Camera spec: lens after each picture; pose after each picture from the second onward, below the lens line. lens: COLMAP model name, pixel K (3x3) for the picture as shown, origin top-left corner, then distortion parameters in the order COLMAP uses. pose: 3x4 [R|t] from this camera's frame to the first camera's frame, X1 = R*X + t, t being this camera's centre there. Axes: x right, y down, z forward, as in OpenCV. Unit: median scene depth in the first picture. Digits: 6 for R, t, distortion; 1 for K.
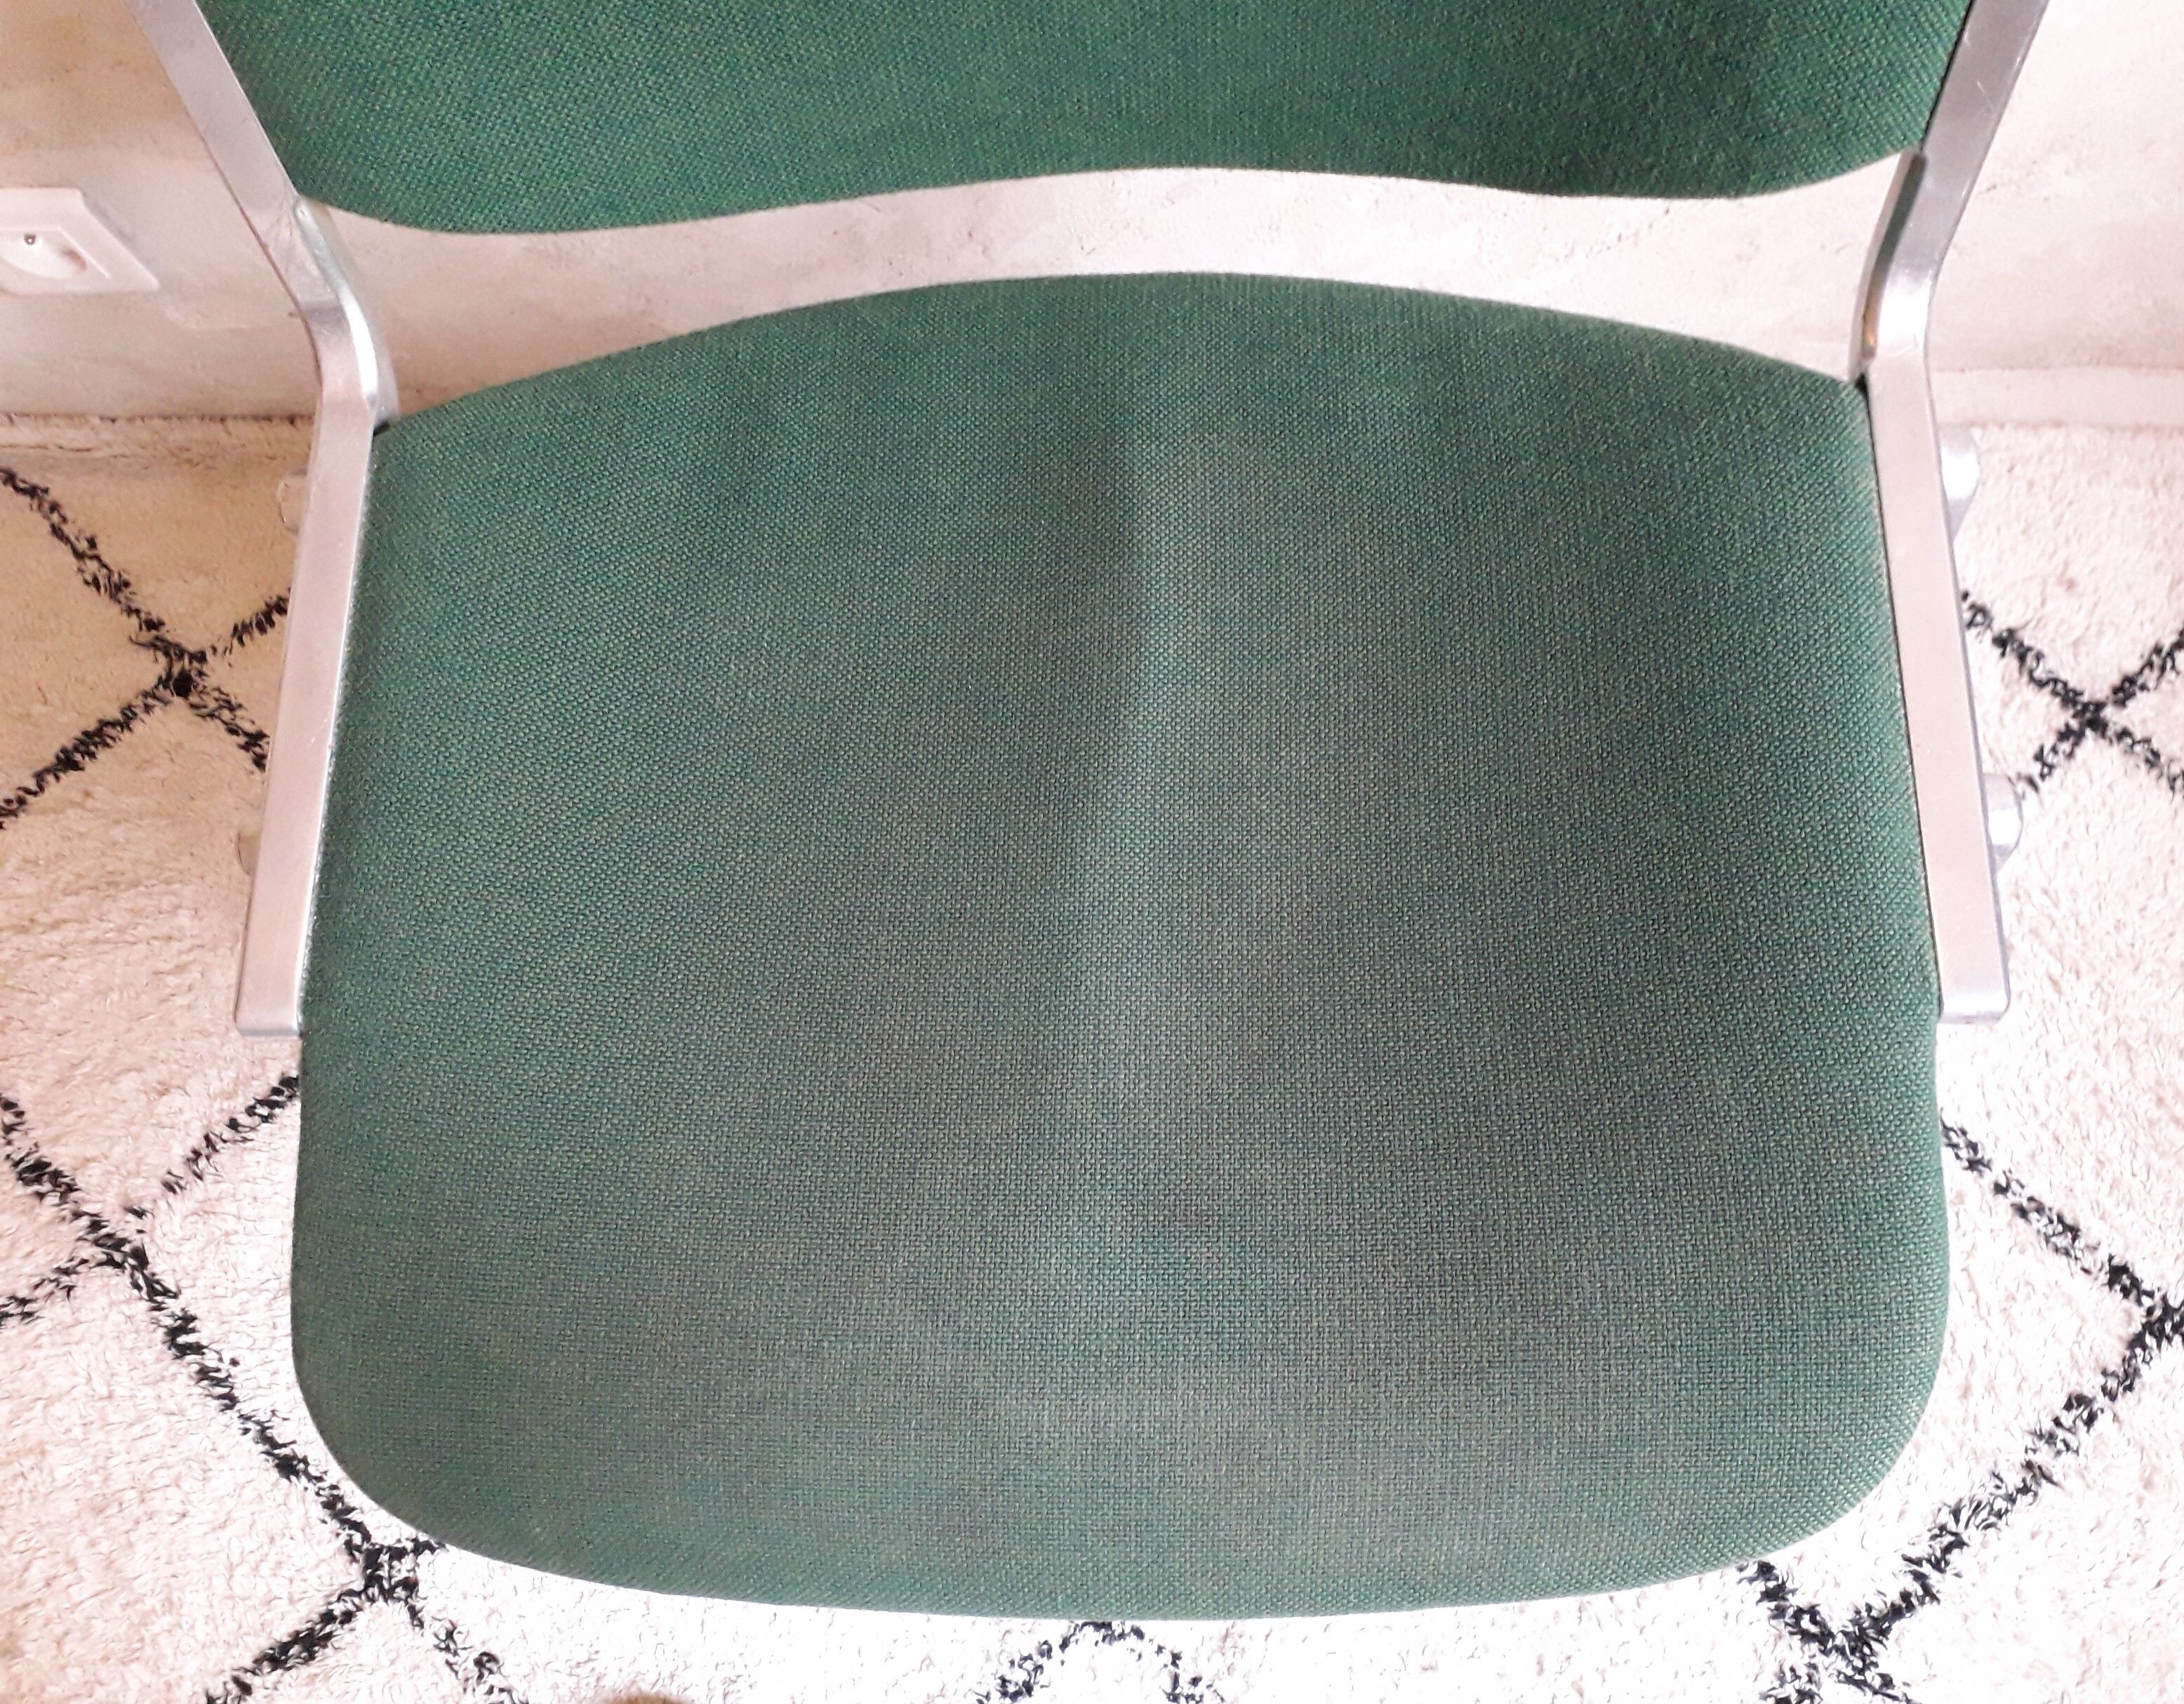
lens RADIAL K [[1785.7, 0, 1186.7], [0, 1785.7, 758.9], [0, 0, 1]] dist [-0.012706, 0.011372]
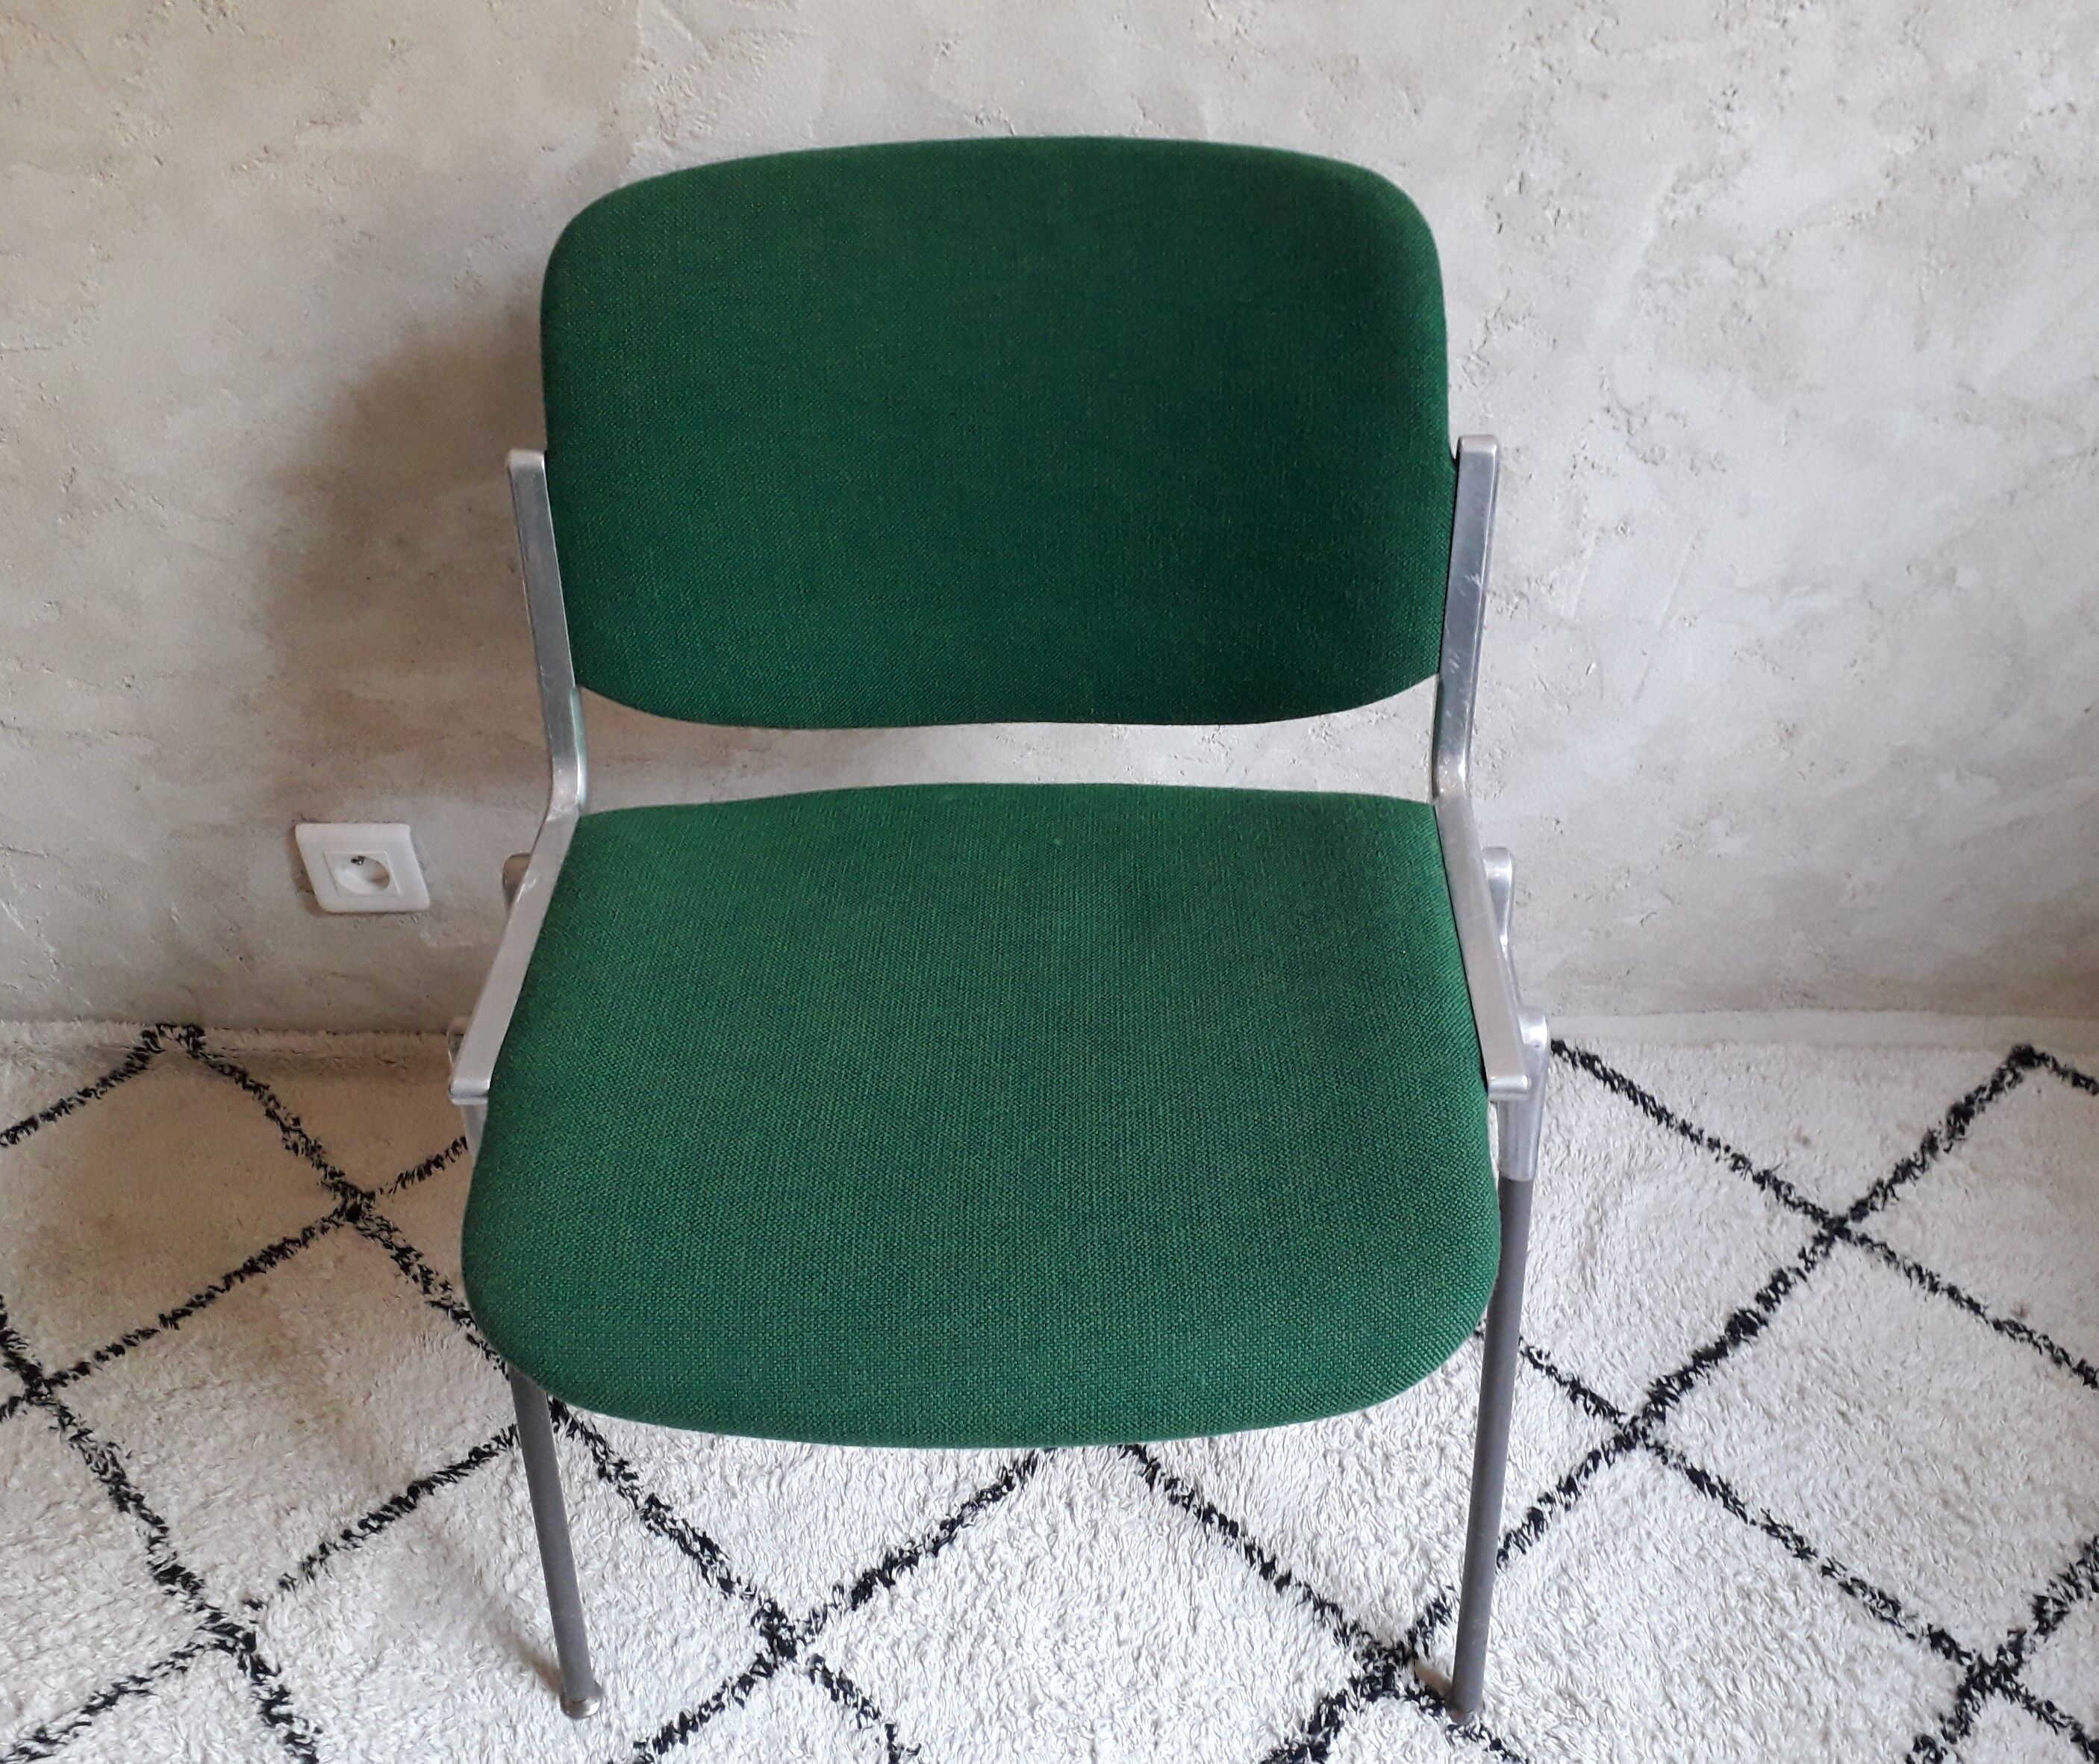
lens RADIAL K [[1875.3, 0, 1074.3], [0, 1875.3, 826.6], [0, 0, 1]] dist [-0.014055, 0.015051]
pose [[0.999946, 0.009434, 0.004341, -0.059660], [-0.005772, 0.852397, -0.522864, 0.460787], [-0.008633, 0.522811, 0.852405, -0.323889]]
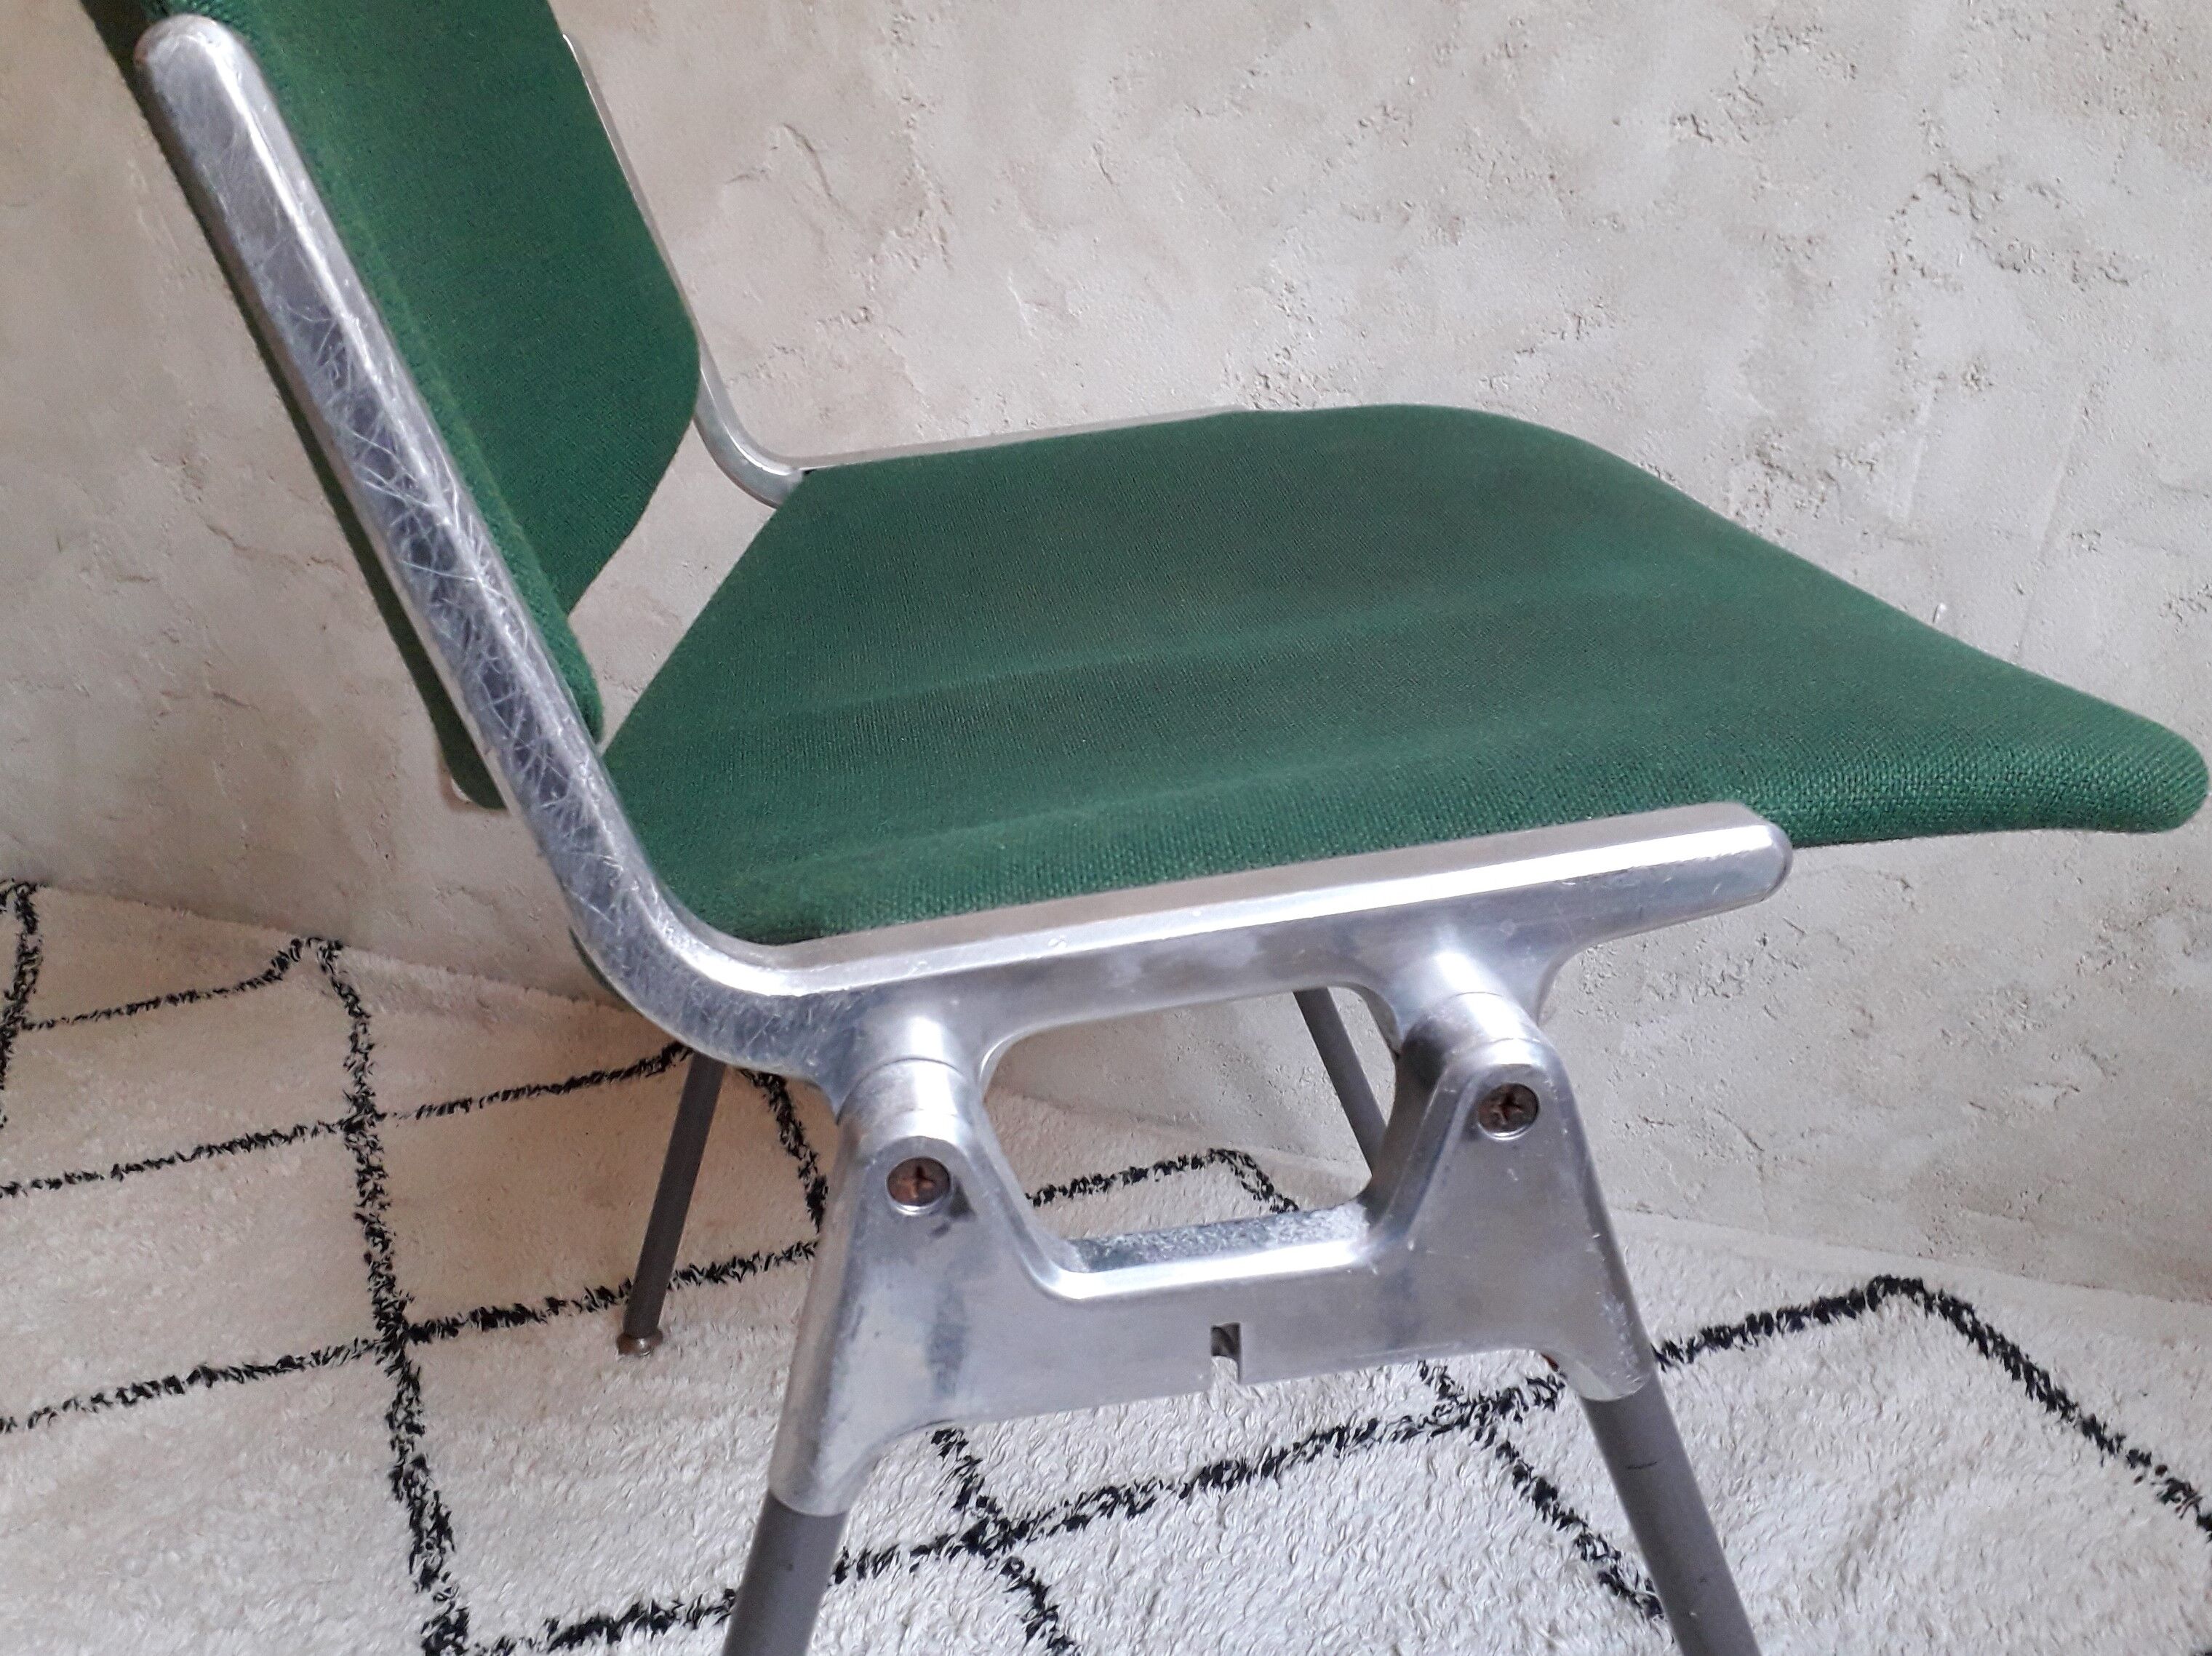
lens RADIAL K [[1910.1, 0, 1107.8], [0, 1910.1, 768.7], [0, 0, 1]] dist [-0.058895, 0.076234]
pose [[0.918161, 0.135260, -0.372405, 0.294085], [-0.376141, 0.592907, -0.712025, 0.529829], [0.124493, 0.793830, 0.595260, 0.205014]]
